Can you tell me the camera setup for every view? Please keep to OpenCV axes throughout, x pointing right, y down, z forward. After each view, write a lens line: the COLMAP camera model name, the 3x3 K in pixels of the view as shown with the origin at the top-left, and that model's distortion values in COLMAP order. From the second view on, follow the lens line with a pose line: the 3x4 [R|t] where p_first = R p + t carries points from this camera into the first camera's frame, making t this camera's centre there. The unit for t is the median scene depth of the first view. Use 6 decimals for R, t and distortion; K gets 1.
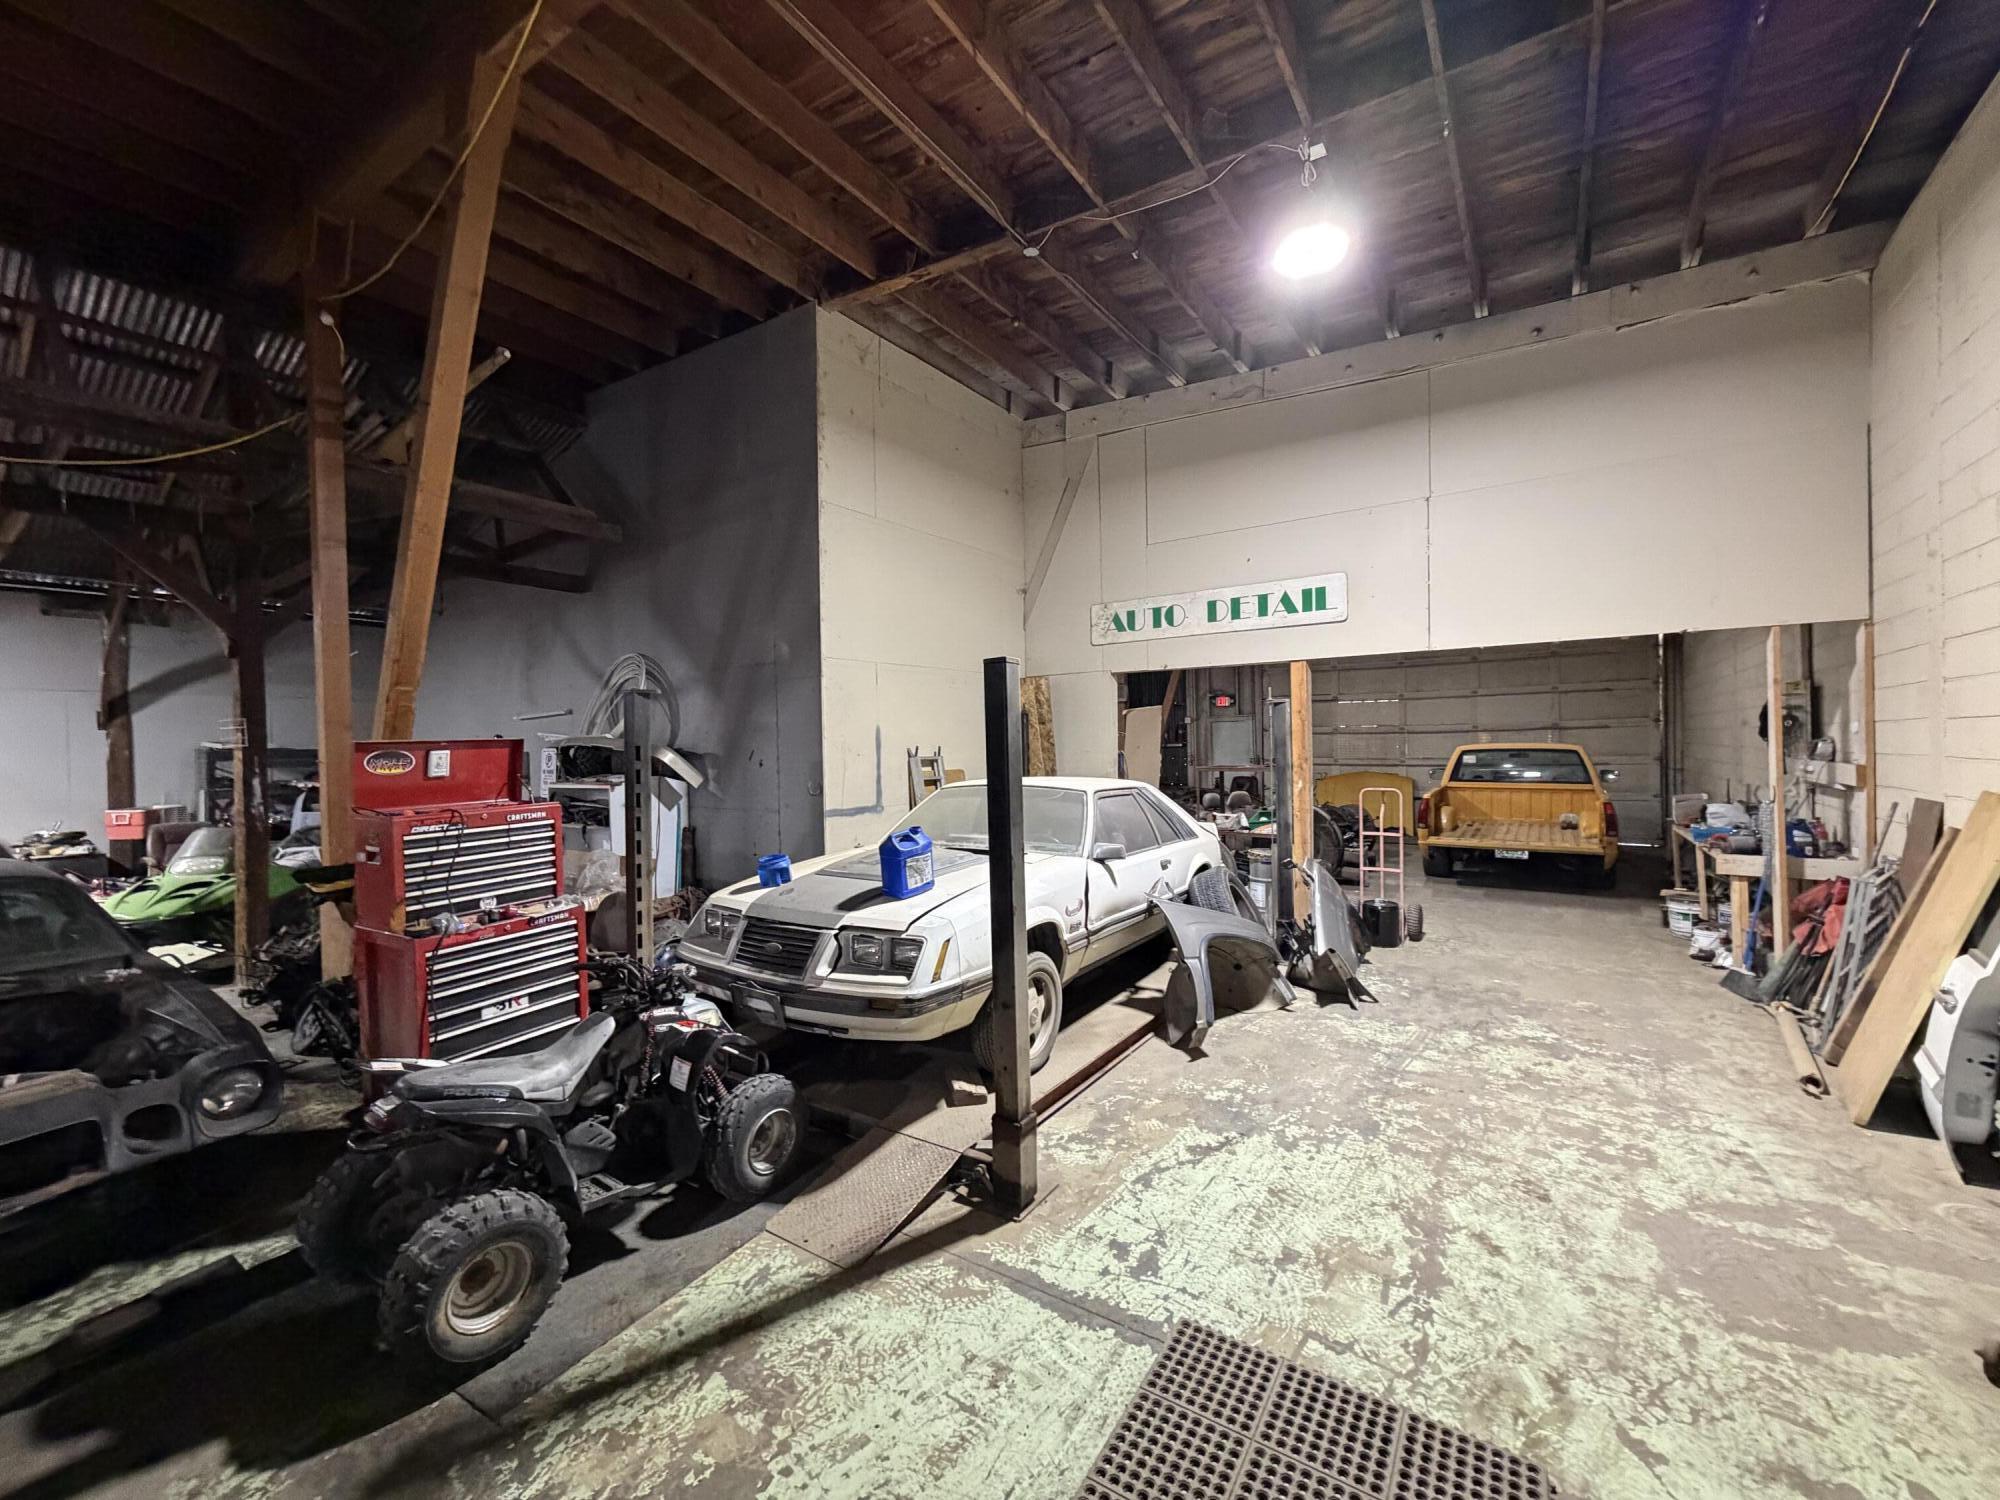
lens RADIAL K [[795.9, 0, 1004.5], [0, 795.9, 750.9], [0, 0, 1]] dist [-0.001901, -0.000001]
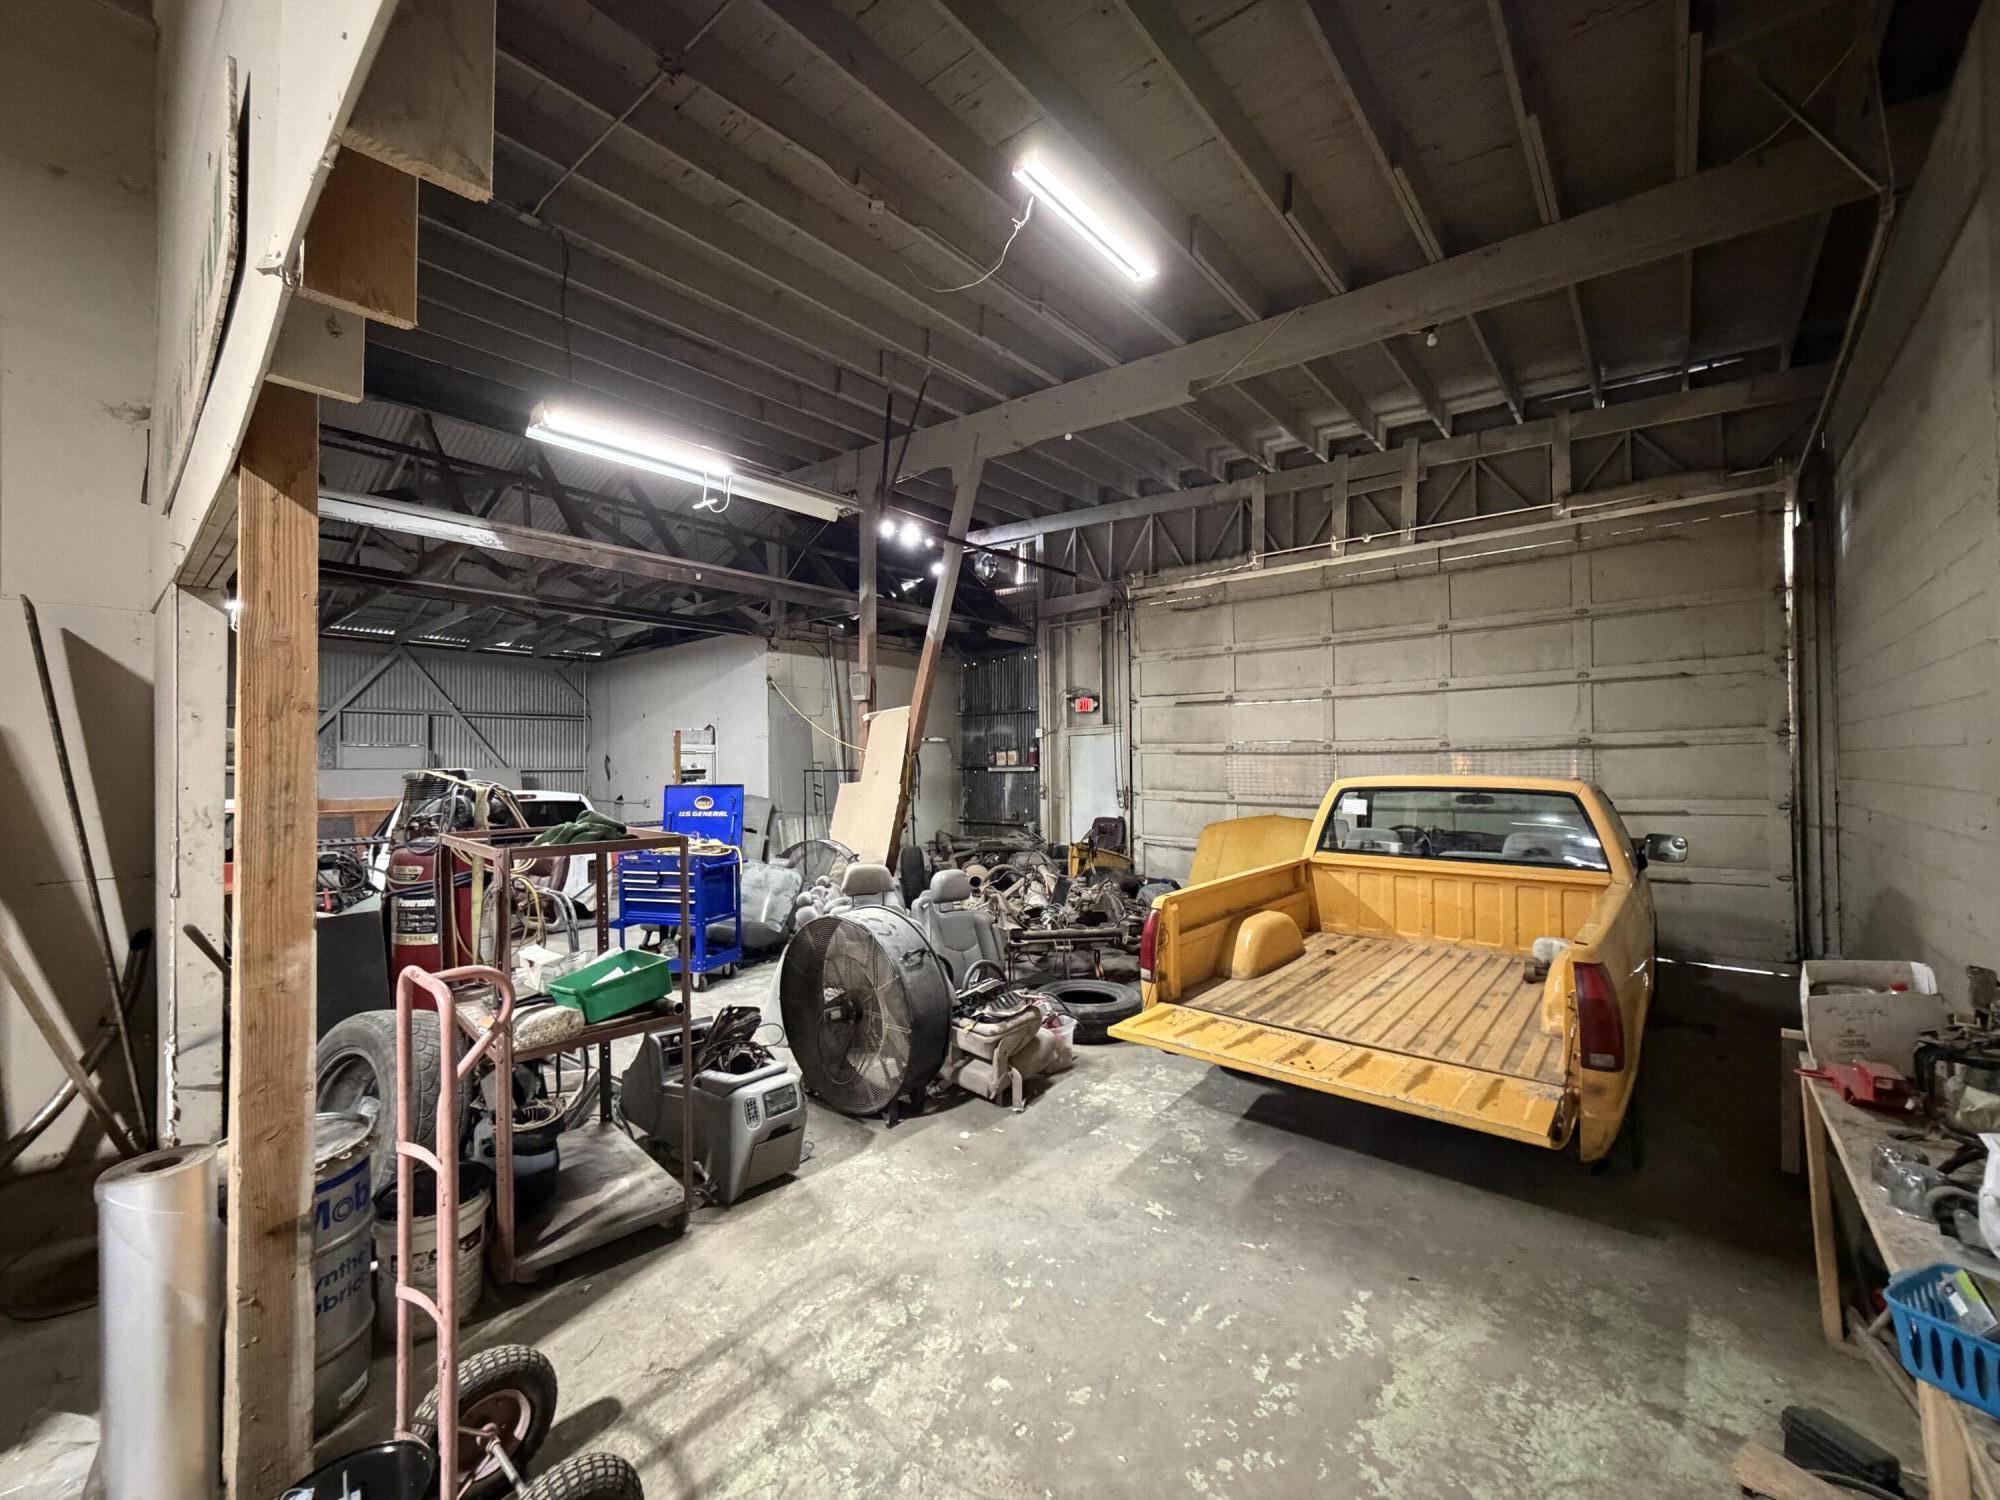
lens RADIAL K [[795.9, 0, 1001.5], [0, 795.9, 752.9], [0, 0, 1]] dist [-0.001901, -0.000001]
pose [[0.994551, 0.007826, -0.103960, 0.375812], [-0.010043, 0.999733, -0.020812, -0.009352], [0.103769, 0.021743, 0.994364, 0.440993]]
